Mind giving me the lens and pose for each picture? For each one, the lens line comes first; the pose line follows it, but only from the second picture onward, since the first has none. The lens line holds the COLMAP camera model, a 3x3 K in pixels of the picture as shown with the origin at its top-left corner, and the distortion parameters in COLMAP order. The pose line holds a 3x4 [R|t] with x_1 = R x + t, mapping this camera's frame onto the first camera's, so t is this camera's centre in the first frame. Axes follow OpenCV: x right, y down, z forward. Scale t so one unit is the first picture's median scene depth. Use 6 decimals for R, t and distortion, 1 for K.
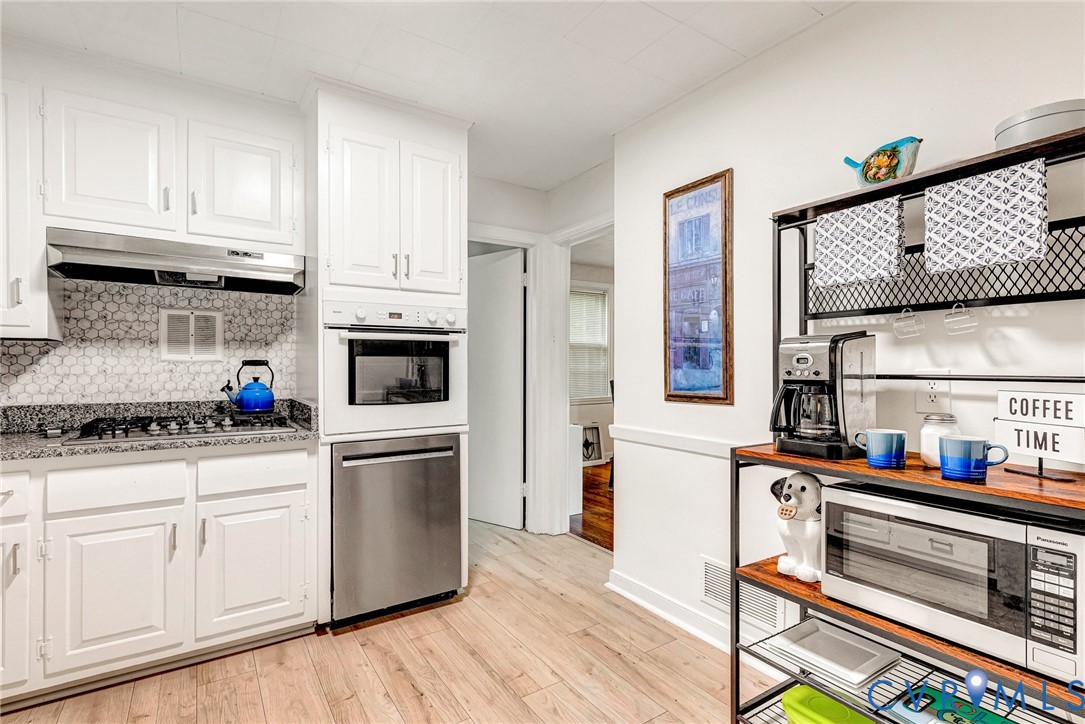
lens RADIAL K [[520.3, 0, 545.2], [0, 520.3, 365.9], [0, 0, 1]] dist [0.005226, 0.000024]
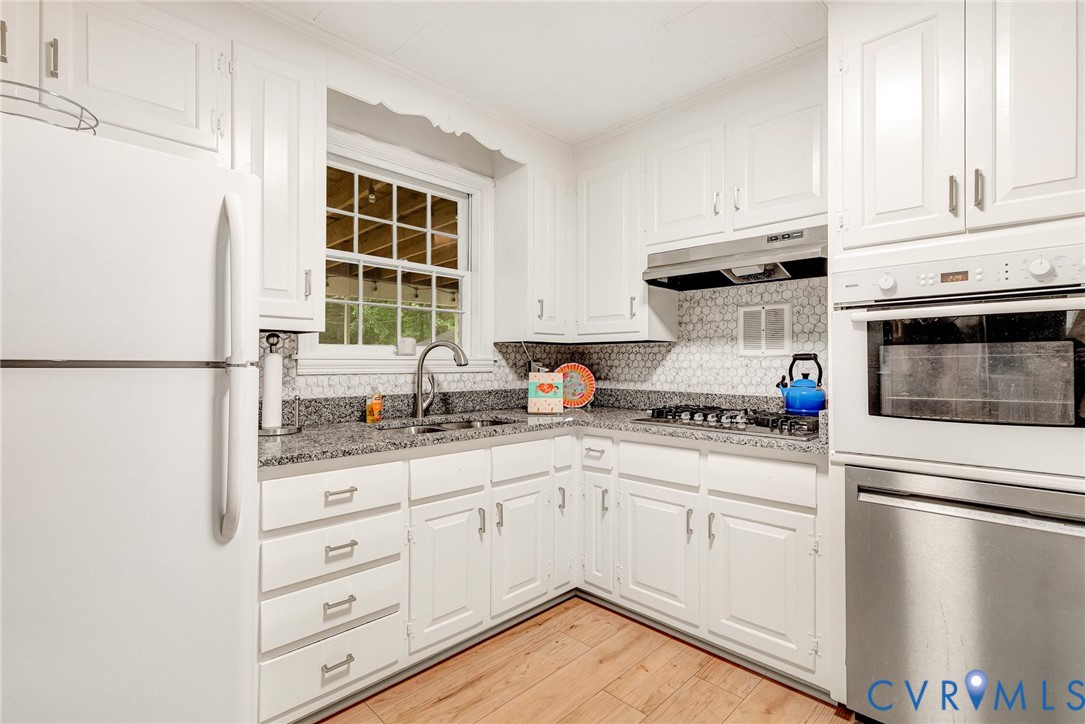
lens RADIAL K [[507.7, 0, 542.5], [0, 507.7, 362.0], [0, 0, 1]] dist [0.003420, 0.000094]
pose [[0.205946, -0.002887, -0.978559, 0.205745], [-0.001234, 0.999994, -0.003210, 0.006189], [0.978563, 0.001869, 0.205941, 0.426447]]
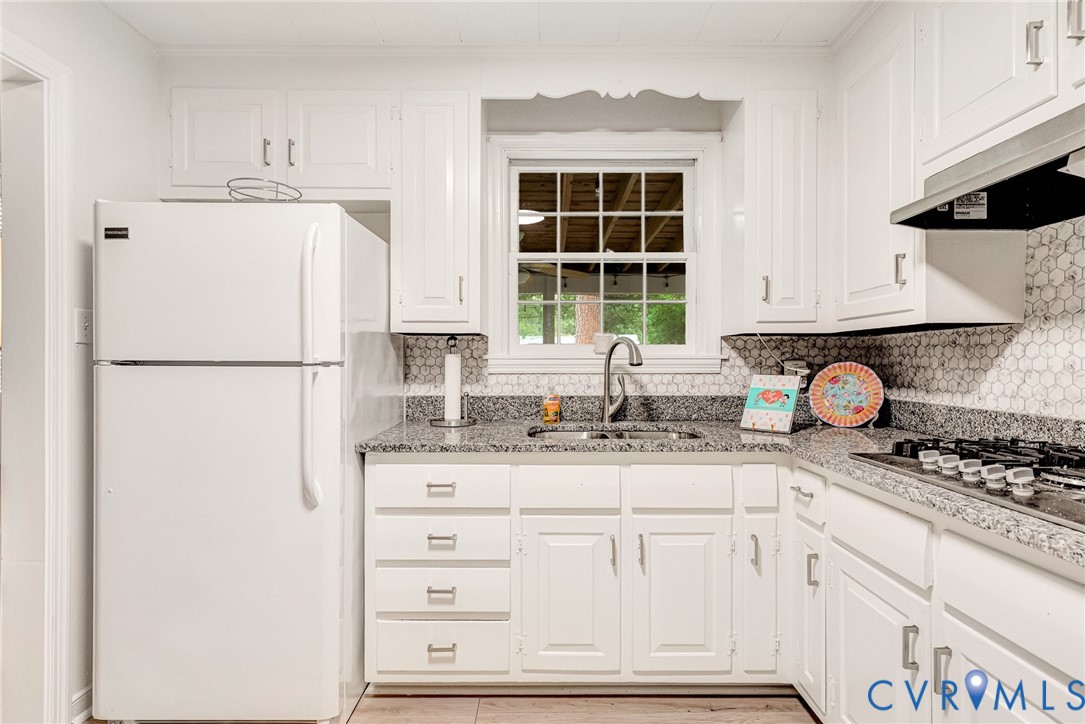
lens RADIAL K [[520.3, 0, 545.2], [0, 520.3, 365.9], [0, 0, 1]] dist [0.005226, 0.000024]
pose [[-0.549629, 0.004287, -0.835398, 0.003330], [-0.000489, 0.999985, 0.005454, 0.006613], [0.835409, 0.003406, -0.549619, 0.845117]]
